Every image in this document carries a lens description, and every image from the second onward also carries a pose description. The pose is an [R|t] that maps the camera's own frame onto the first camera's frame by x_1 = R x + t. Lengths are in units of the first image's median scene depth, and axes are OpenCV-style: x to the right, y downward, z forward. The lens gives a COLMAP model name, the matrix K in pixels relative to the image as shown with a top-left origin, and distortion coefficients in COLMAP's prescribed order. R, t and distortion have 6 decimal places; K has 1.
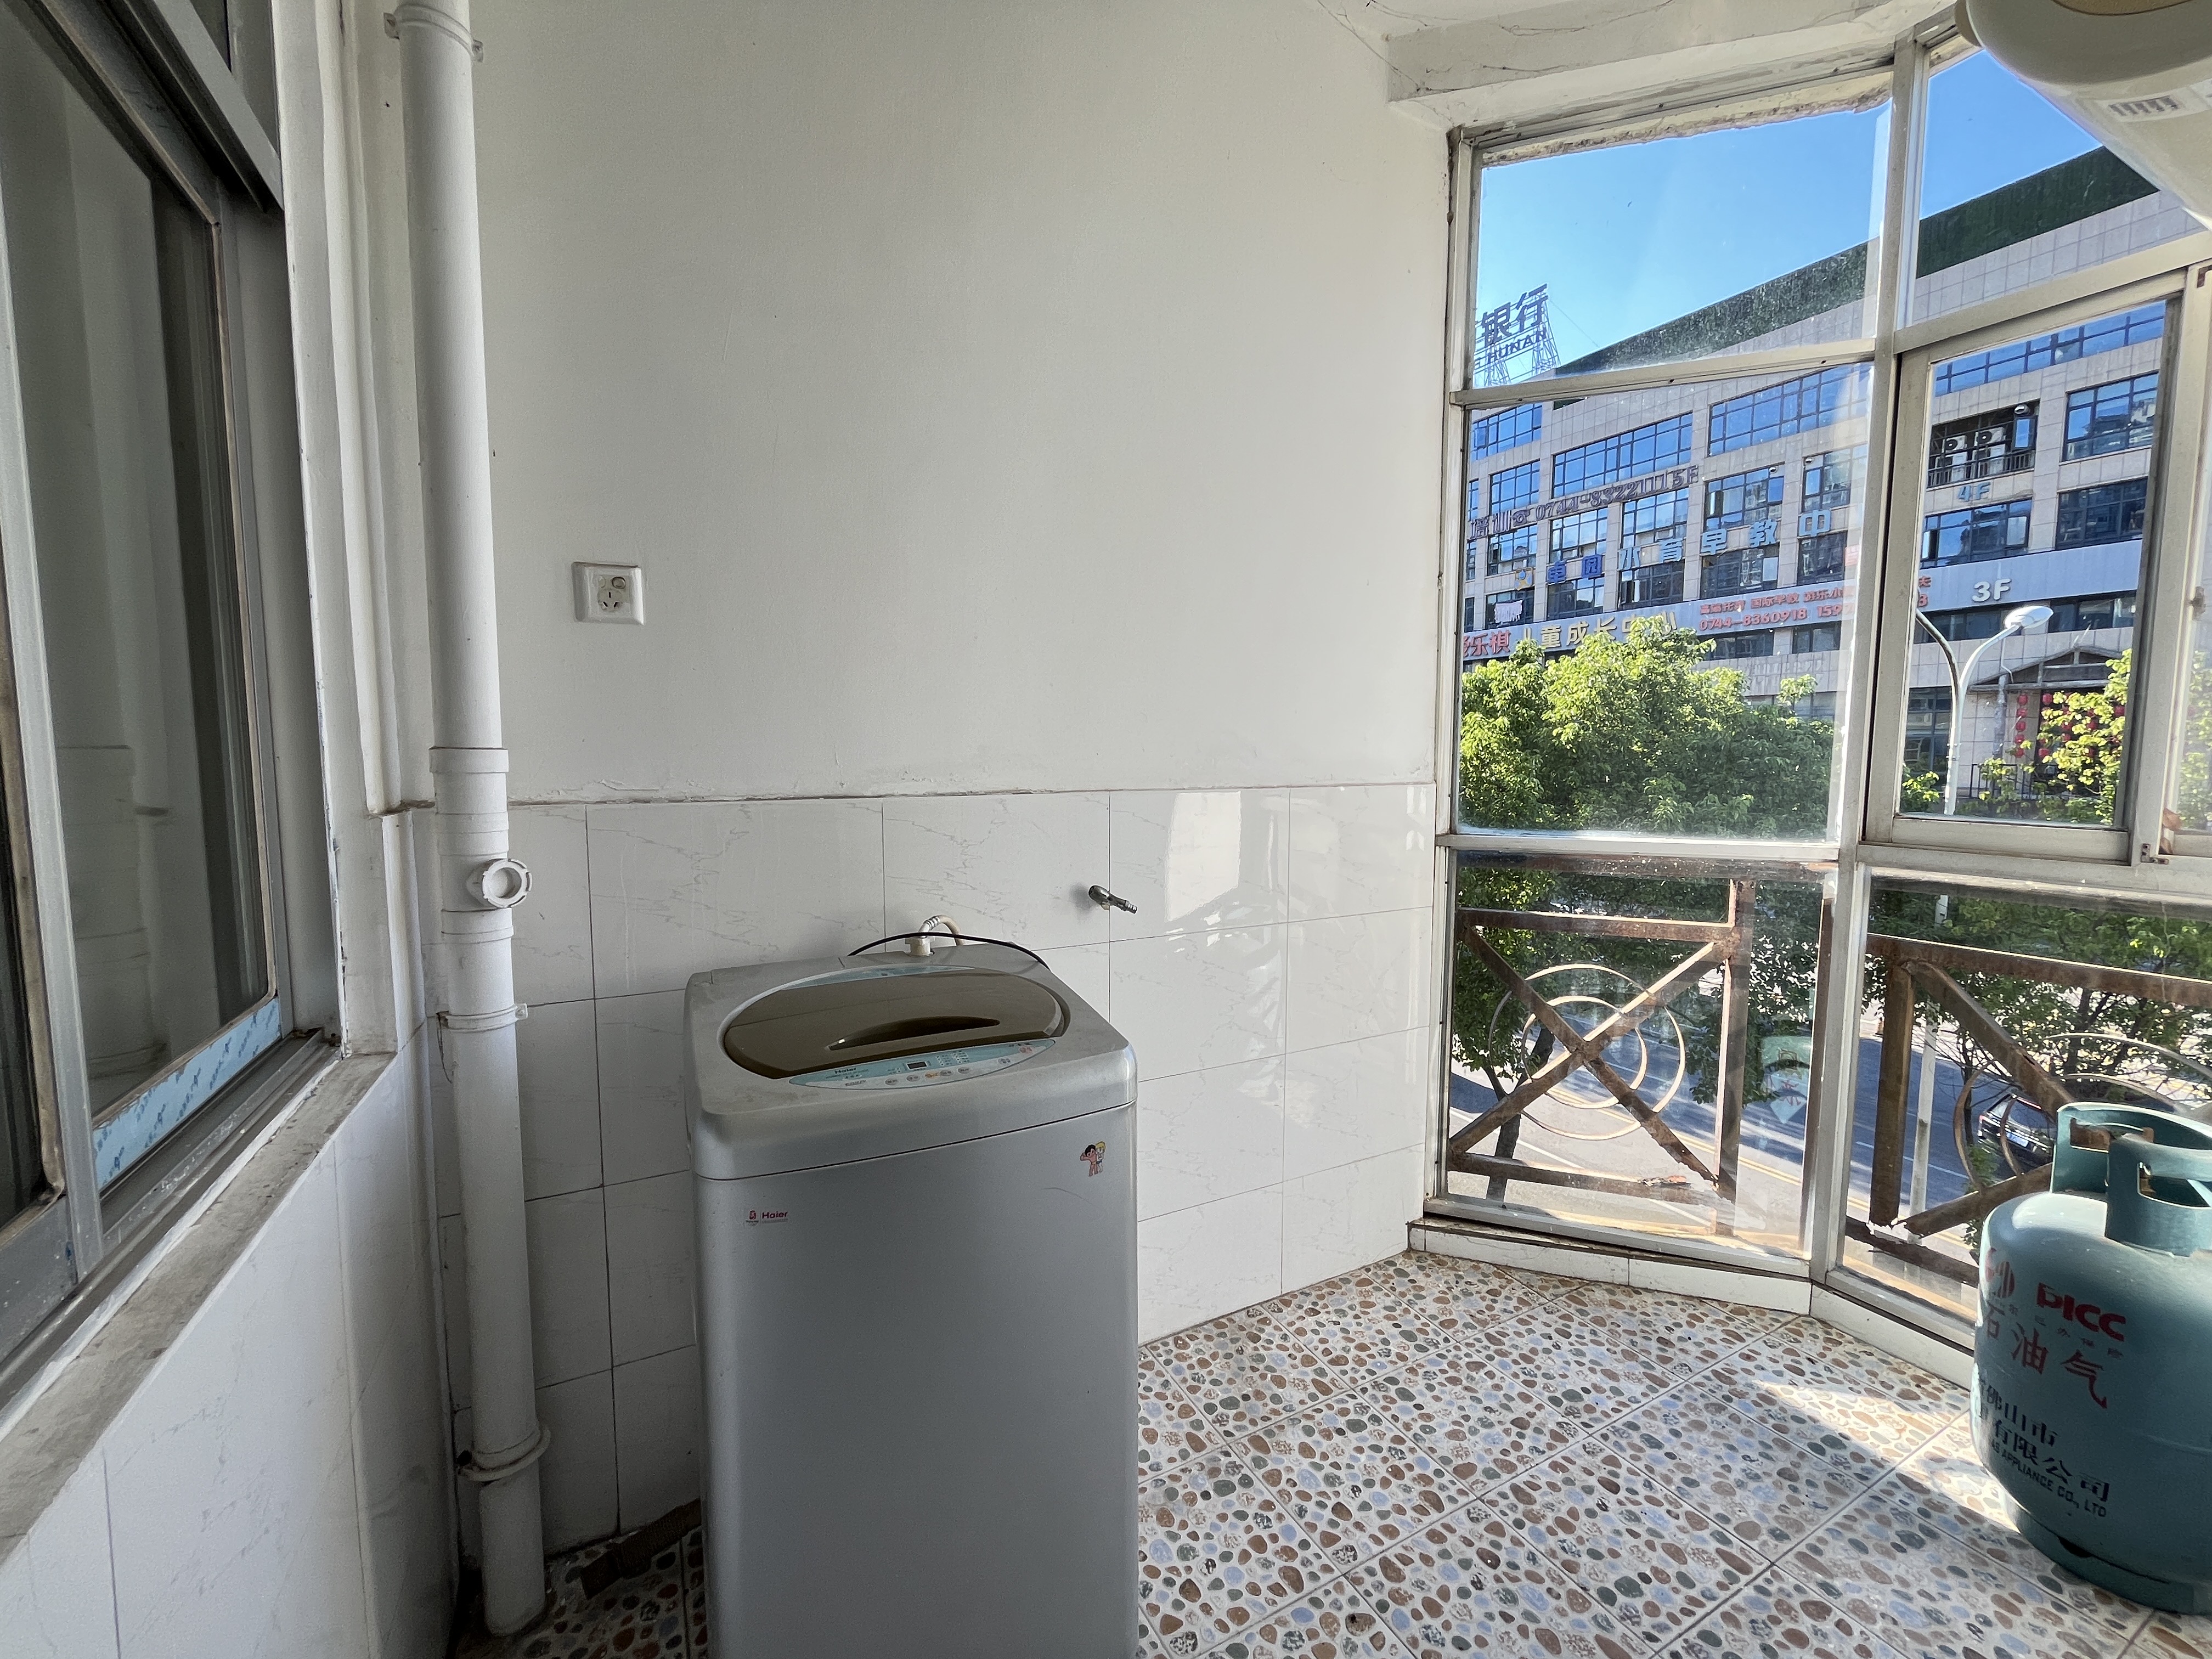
lens RADIAL K [[900.1, 0, 1103.1], [0, 900.1, 827.1], [0, 0, 1]] dist [-0.003484, -0.000538]
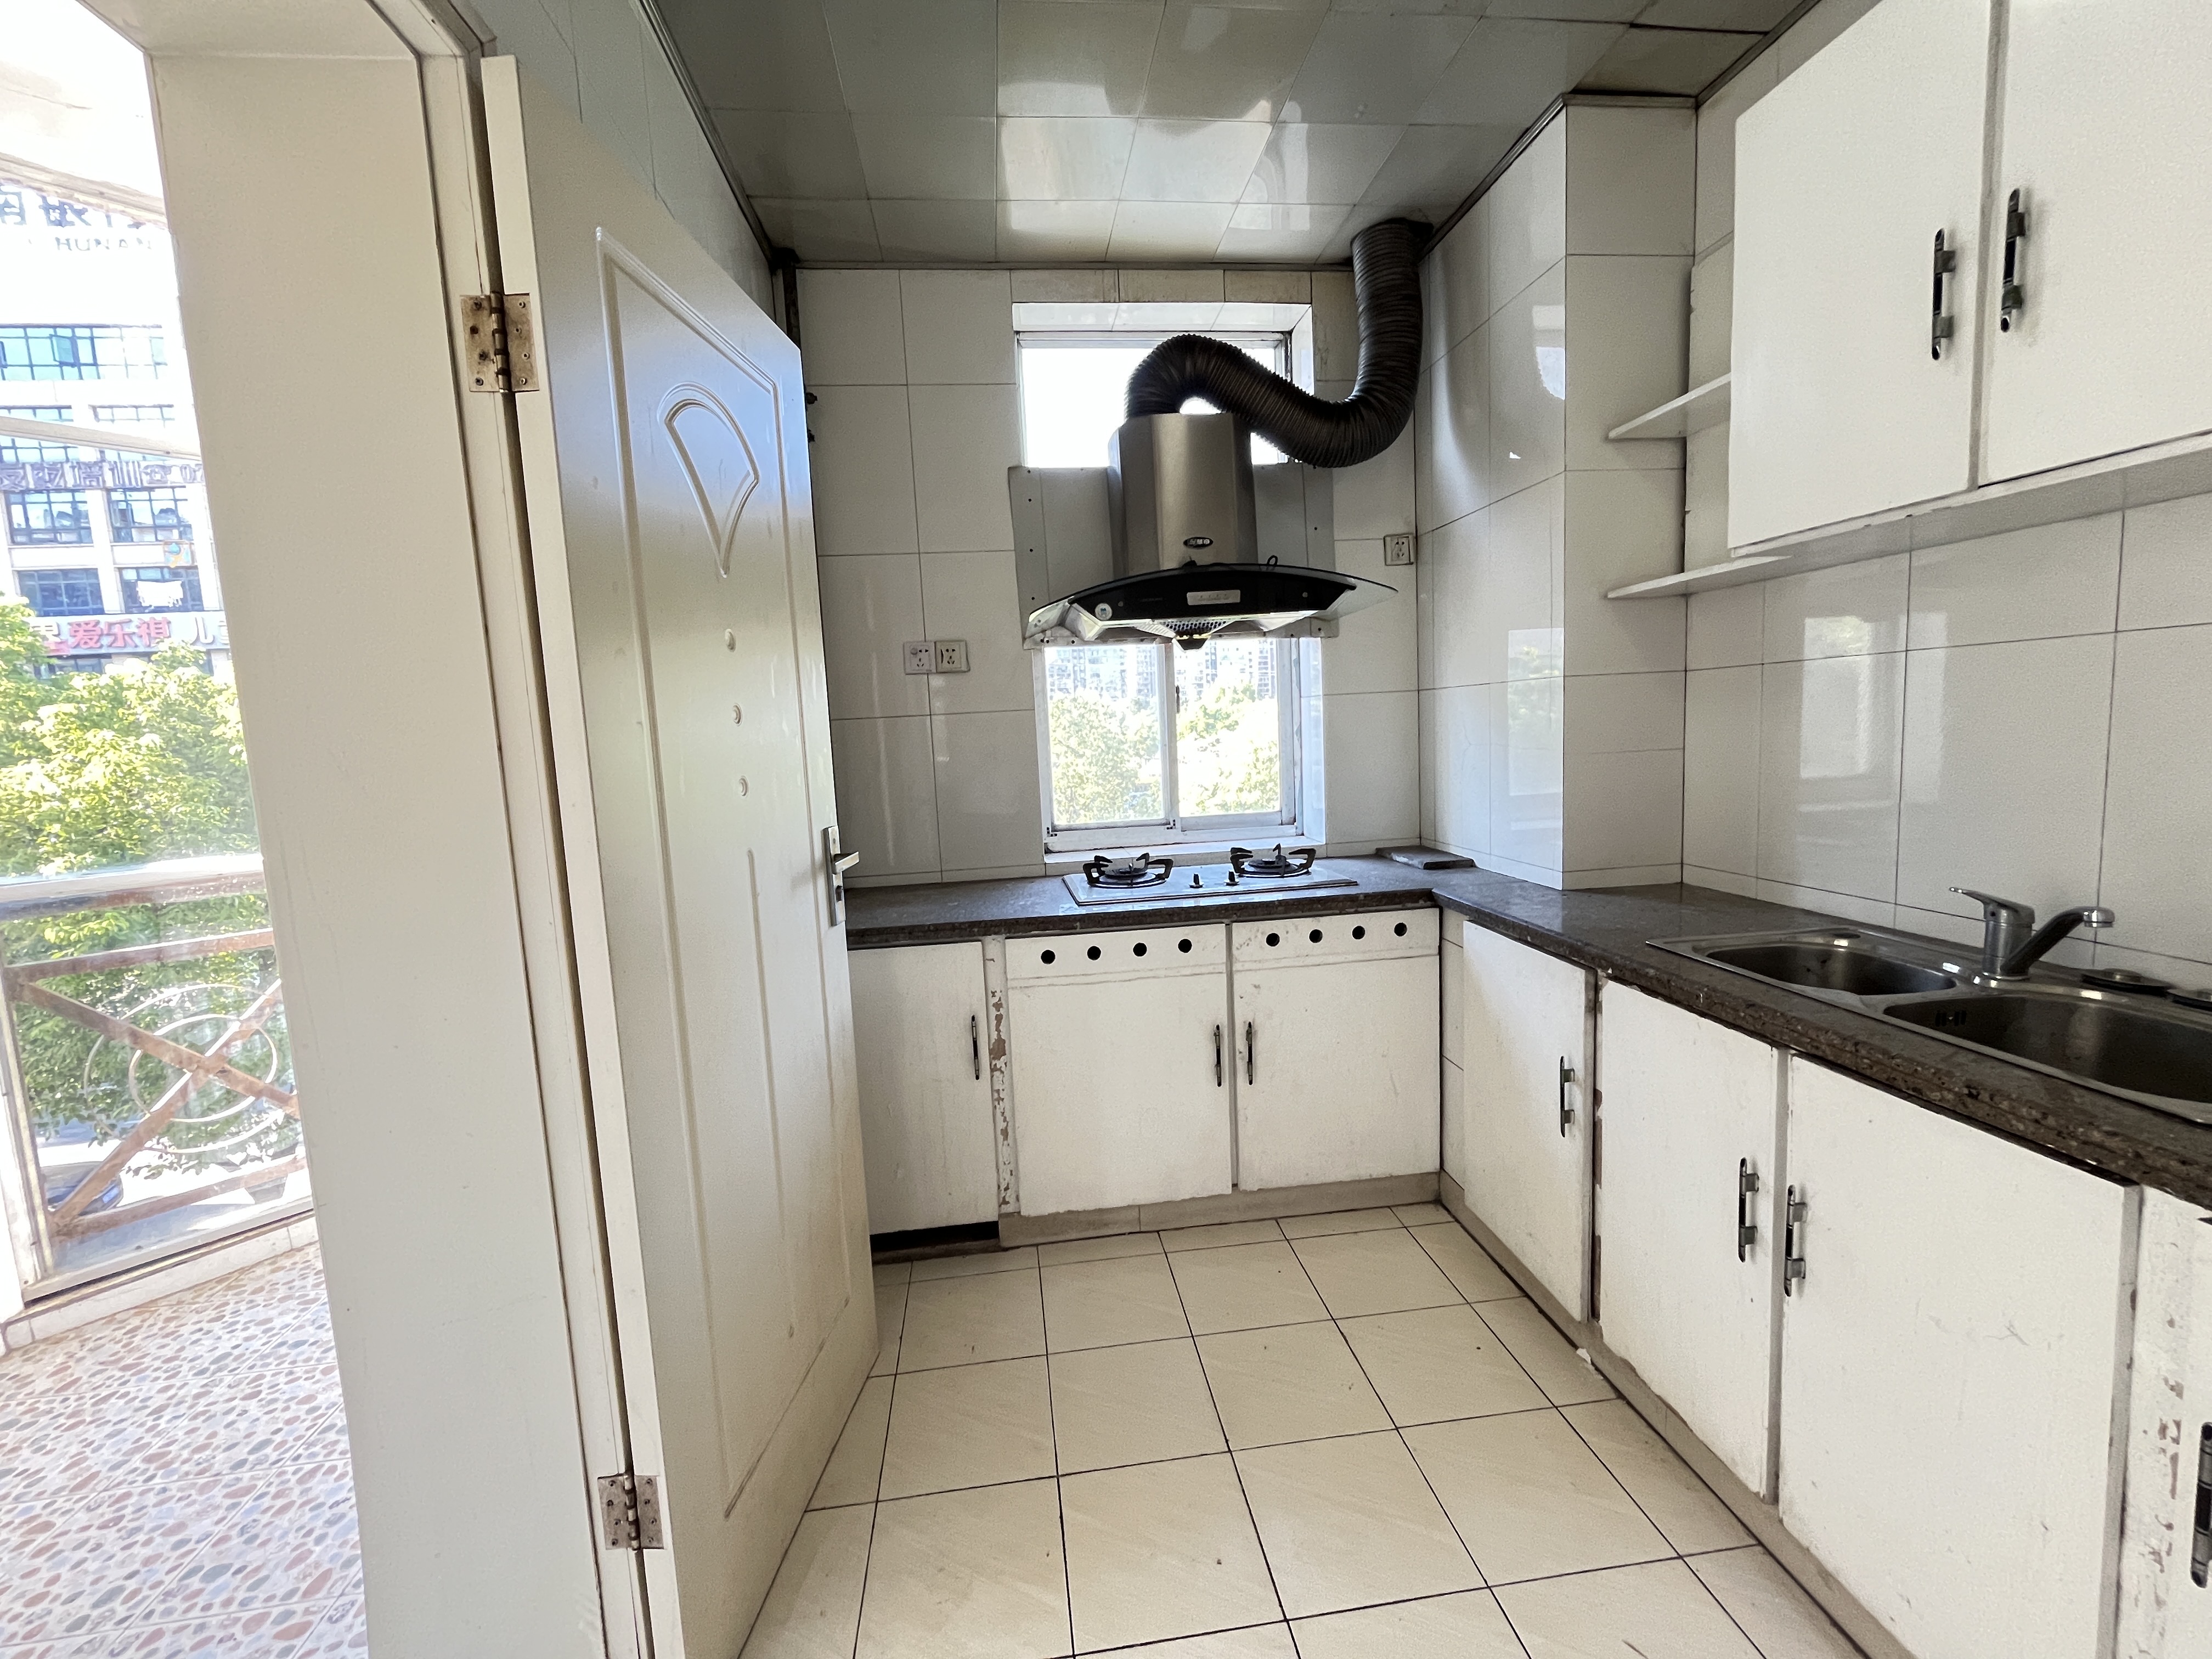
lens RADIAL K [[900.1, 0, 1108.2], [0, 900.1, 825.1], [0, 0, 1]] dist [-0.003484, -0.000538]
pose [[0.353687, -0.121762, 0.927405, -0.033592], [0.128621, 0.988403, 0.080718, 0.018600], [-0.926478, 0.090735, 0.365246, -0.385749]]
